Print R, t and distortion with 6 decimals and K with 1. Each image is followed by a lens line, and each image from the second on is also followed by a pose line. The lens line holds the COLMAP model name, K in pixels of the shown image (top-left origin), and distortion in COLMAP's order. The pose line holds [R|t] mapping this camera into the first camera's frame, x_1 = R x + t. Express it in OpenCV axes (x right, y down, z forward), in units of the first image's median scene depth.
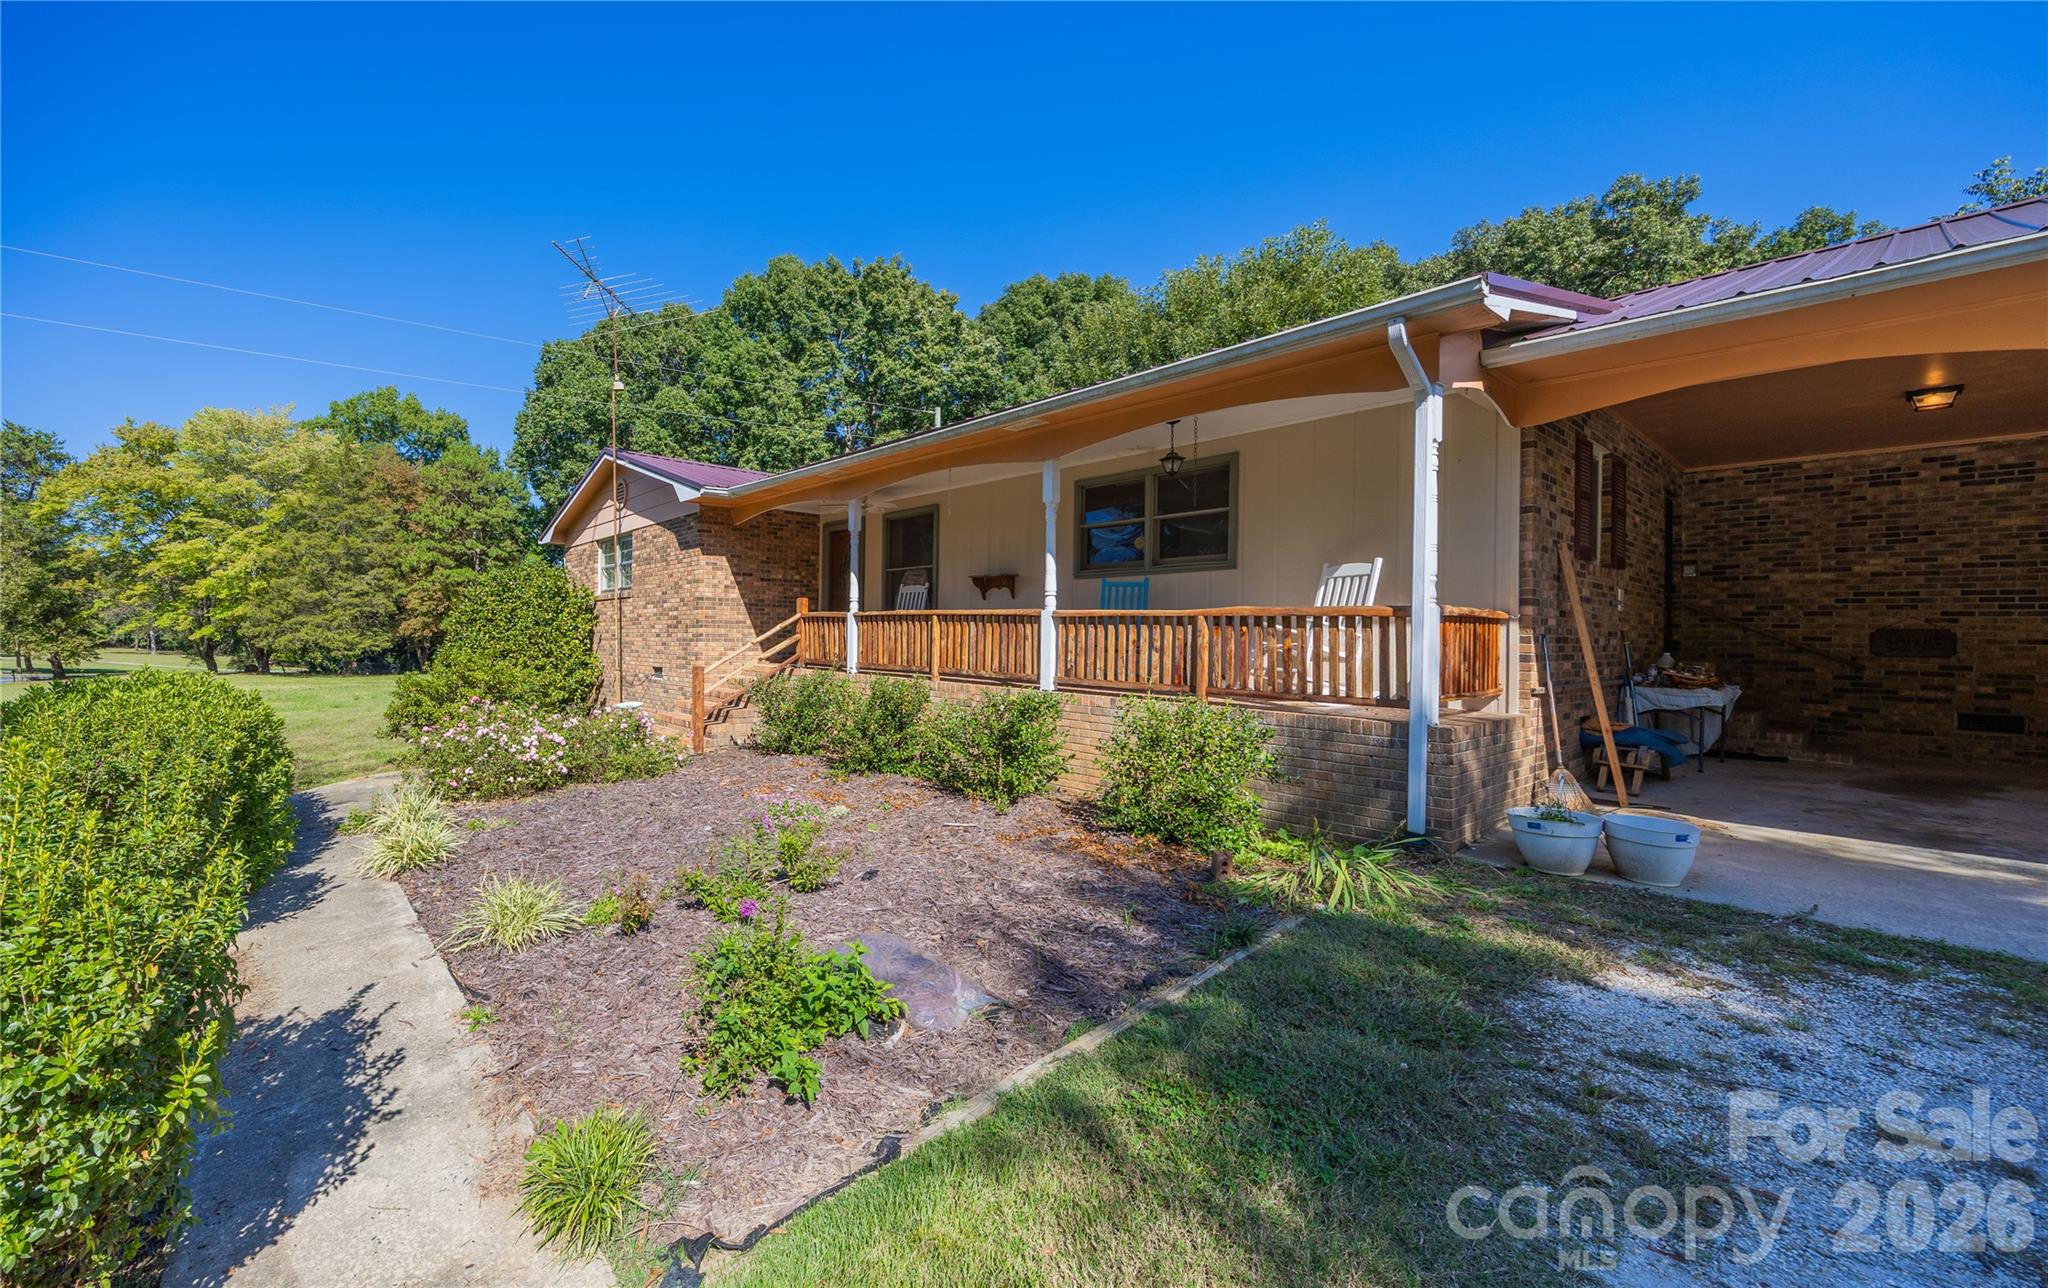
lens RADIAL K [[750.4, 0, 913.6], [0, 750.4, 624.1], [0, 0, 1]] dist [-0.000880, 0.000144]
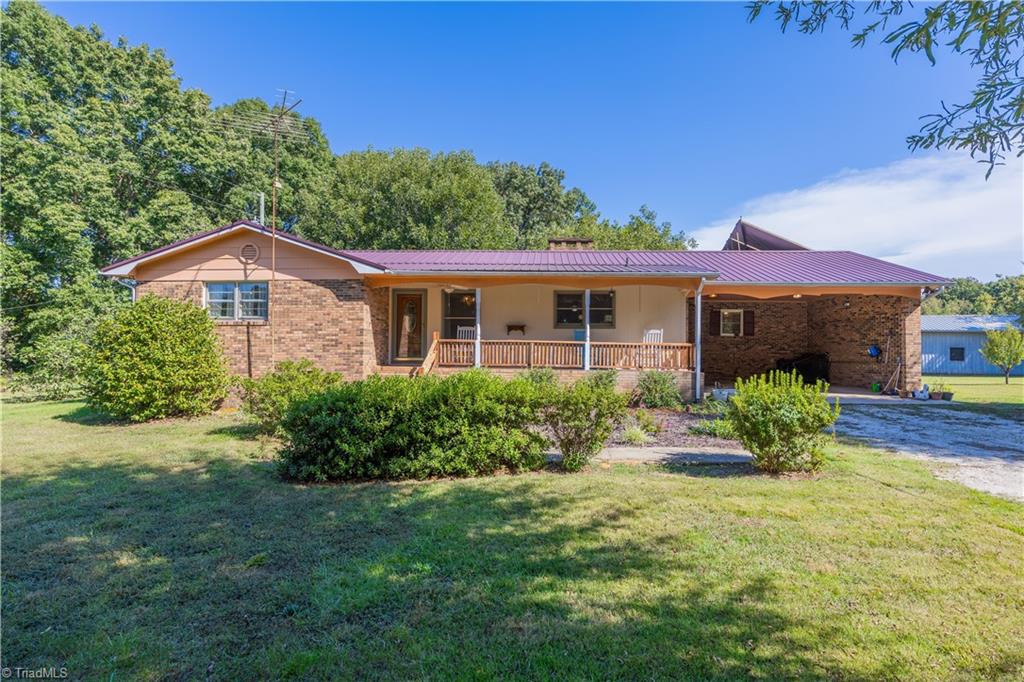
lens RADIAL K [[553.0, 0, 510.1], [0, 553.0, 339.1], [0, 0, 1]] dist [-0.021362, -0.000199]
pose [[0.626269, 0.010340, 0.779538, -1.758282], [-0.005108, 0.999945, -0.009160, -0.003500], [-0.779590, 0.001755, 0.626288, -0.109141]]
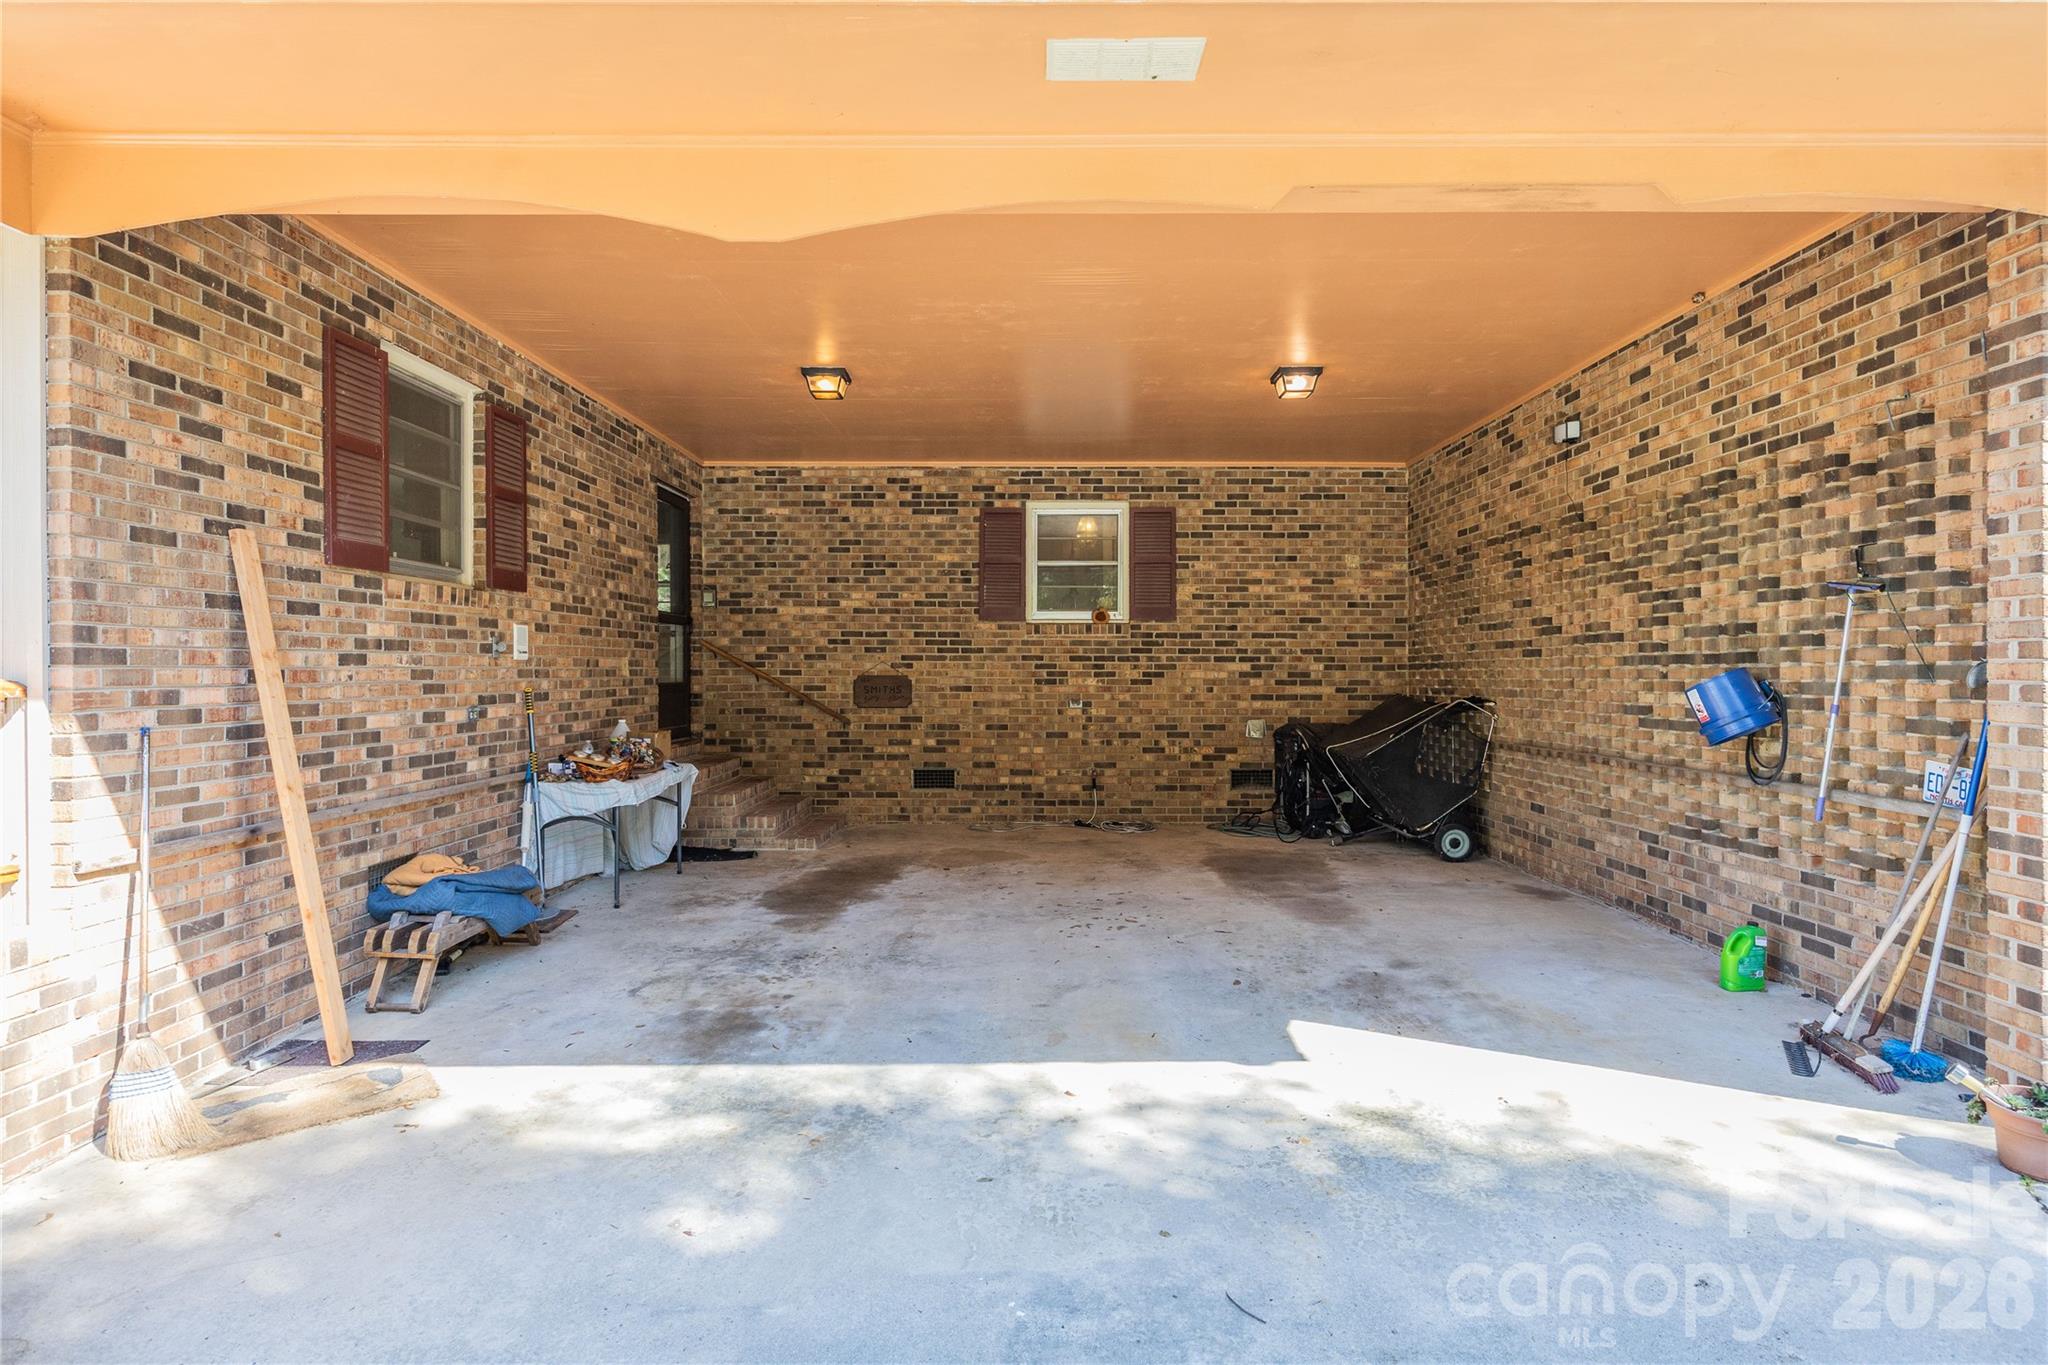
lens RADIAL K [[1105.9, 0, 1024.1], [0, 1105.9, 675.6], [0, 0, 1]] dist [-0.021362, -0.000199]
pose [[0.581602, -0.019571, 0.813238, 0.371300], [0.006497, 0.999790, 0.019415, -0.015939], [-0.813448, -0.006008, 0.581607, 0.120647]]
